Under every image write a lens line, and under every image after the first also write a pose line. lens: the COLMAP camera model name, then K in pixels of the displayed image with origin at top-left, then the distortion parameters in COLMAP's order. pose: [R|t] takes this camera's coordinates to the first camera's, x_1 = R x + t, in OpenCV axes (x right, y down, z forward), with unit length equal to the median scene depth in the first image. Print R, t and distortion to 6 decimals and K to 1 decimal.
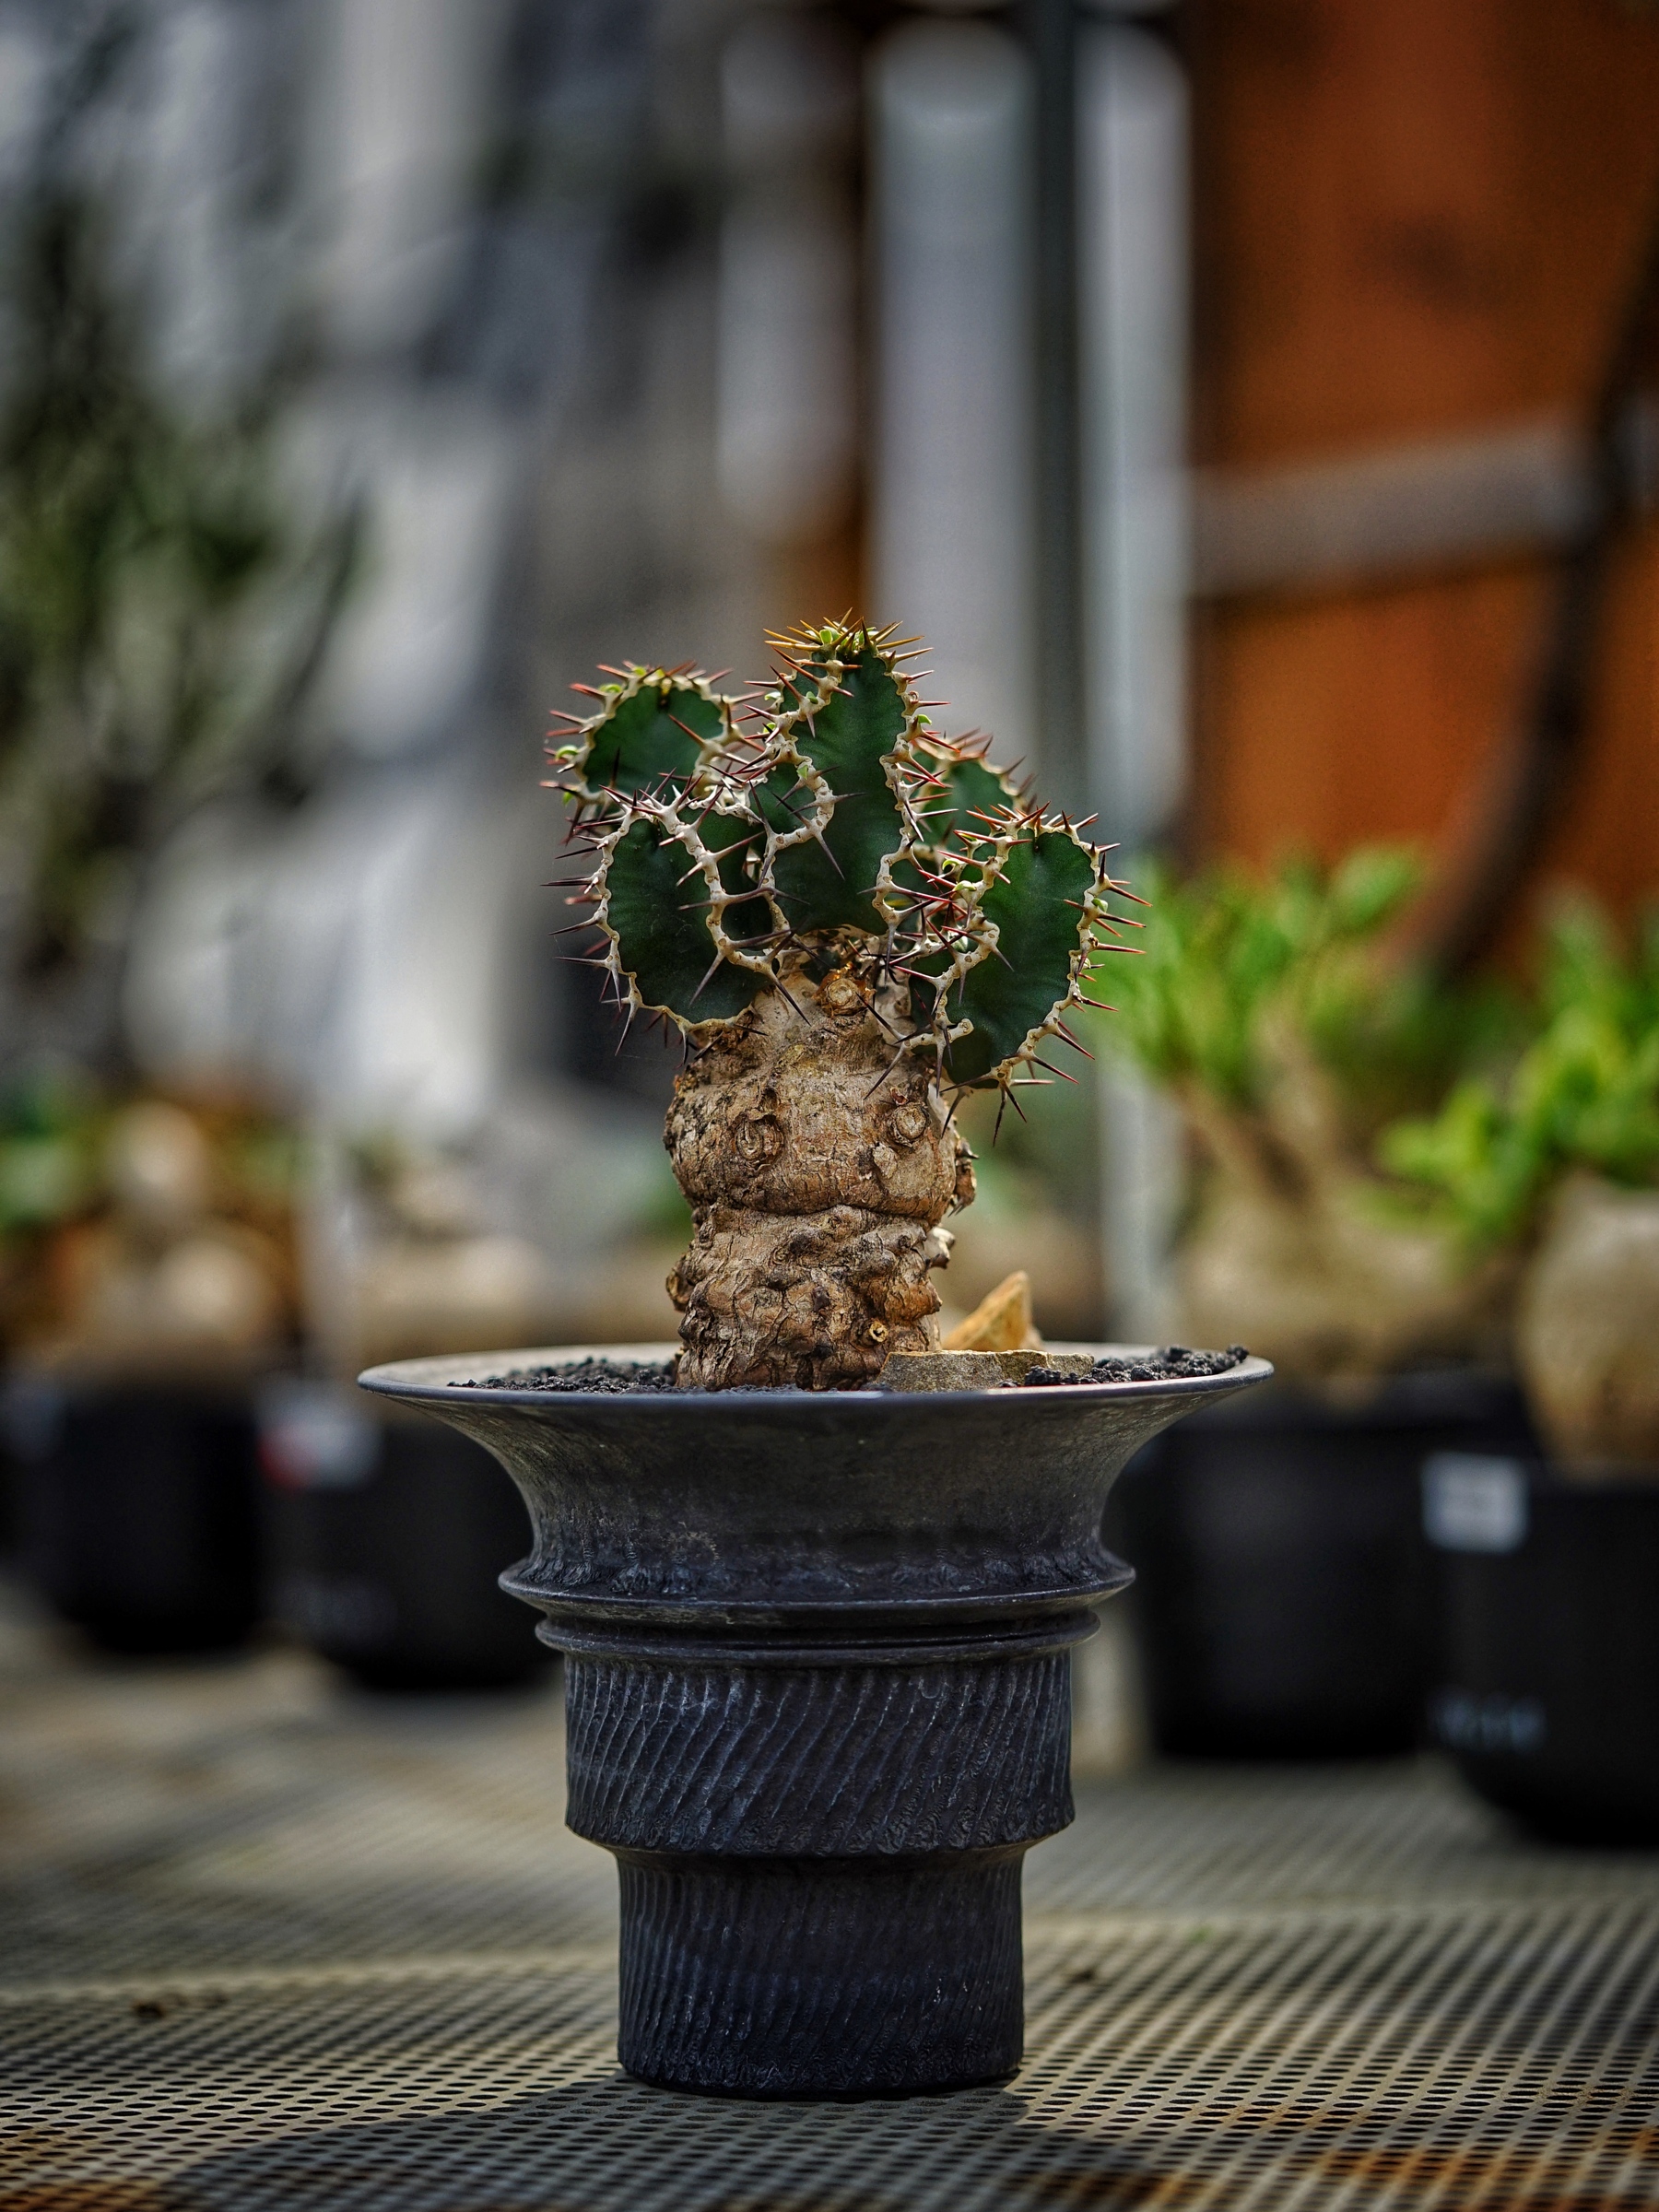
lens RADIAL K [[5819.8, 0, 829.5], [0, 5819.8, 1106.0], [0, 0, 1]] dist [-0.631839, -0.092507]
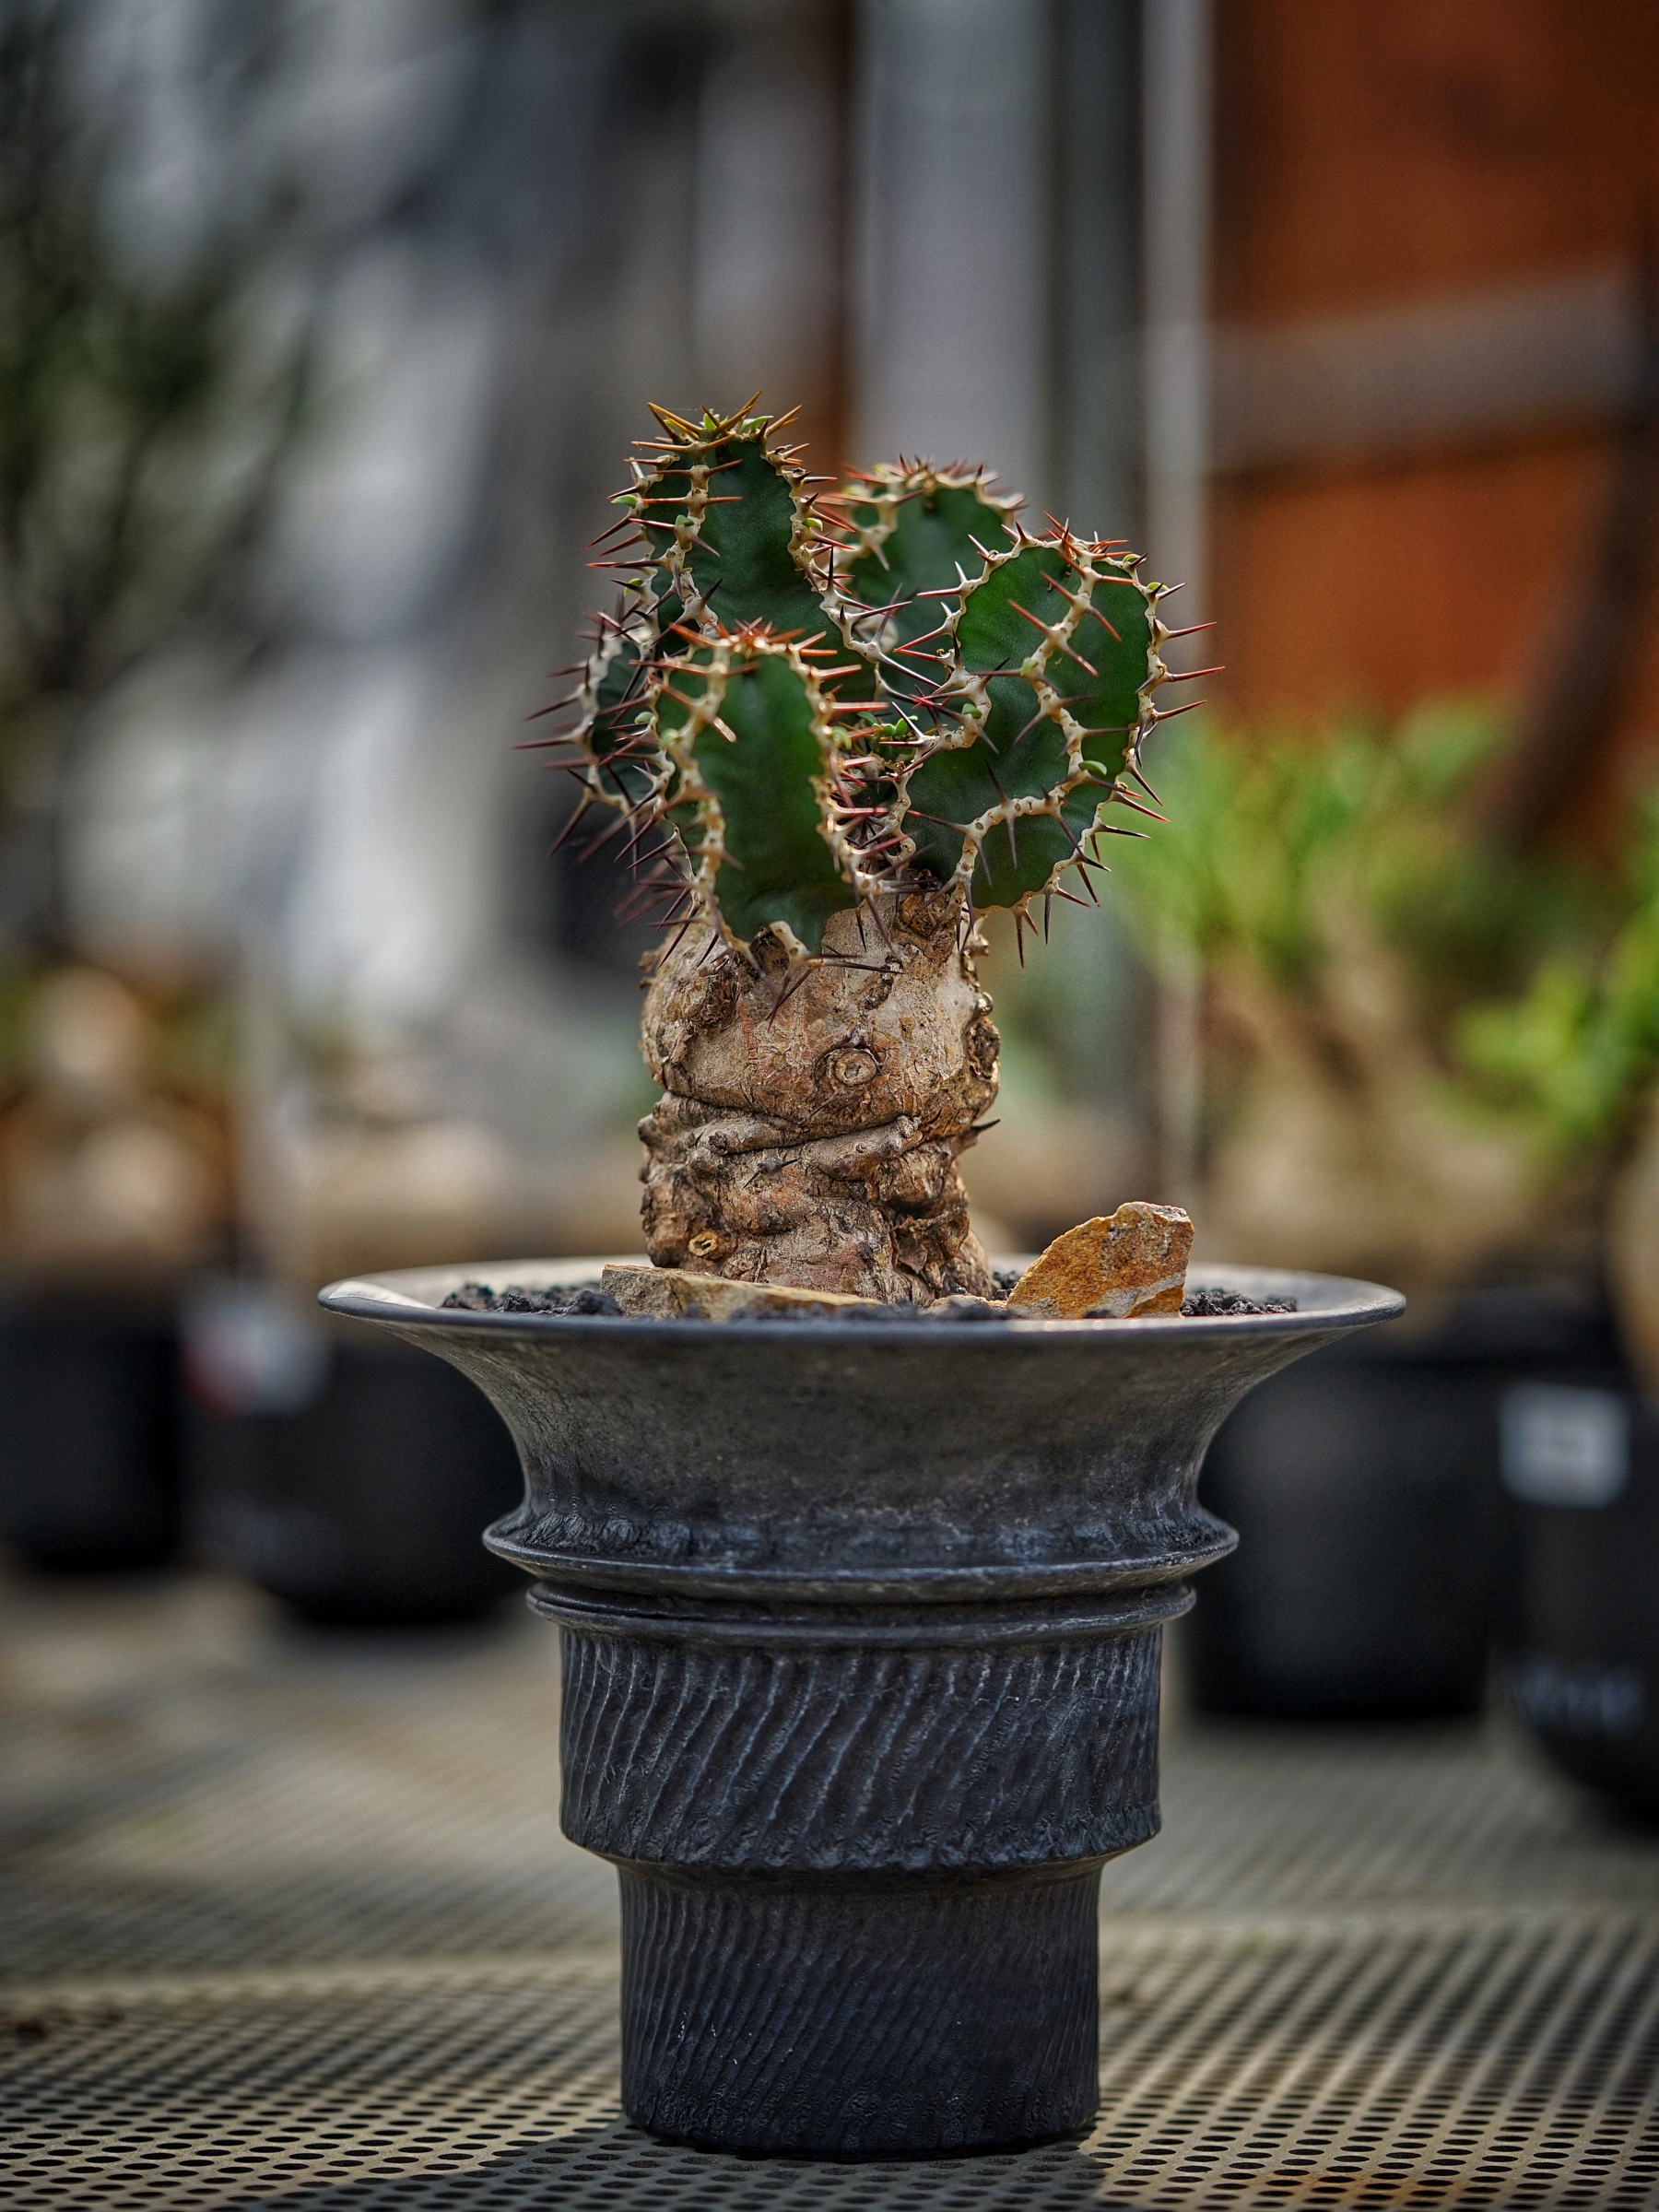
lens RADIAL K [[5819.8, 0, 829.5], [0, 5819.8, 1106.0], [0, 0, 1]] dist [-0.631839, -0.092507]
pose [[0.999930, 0.011168, 0.003949, -0.003553], [-0.011237, 0.999774, 0.018049, 0.002888], [-0.003747, -0.018092, 0.999829, 0.126682]]
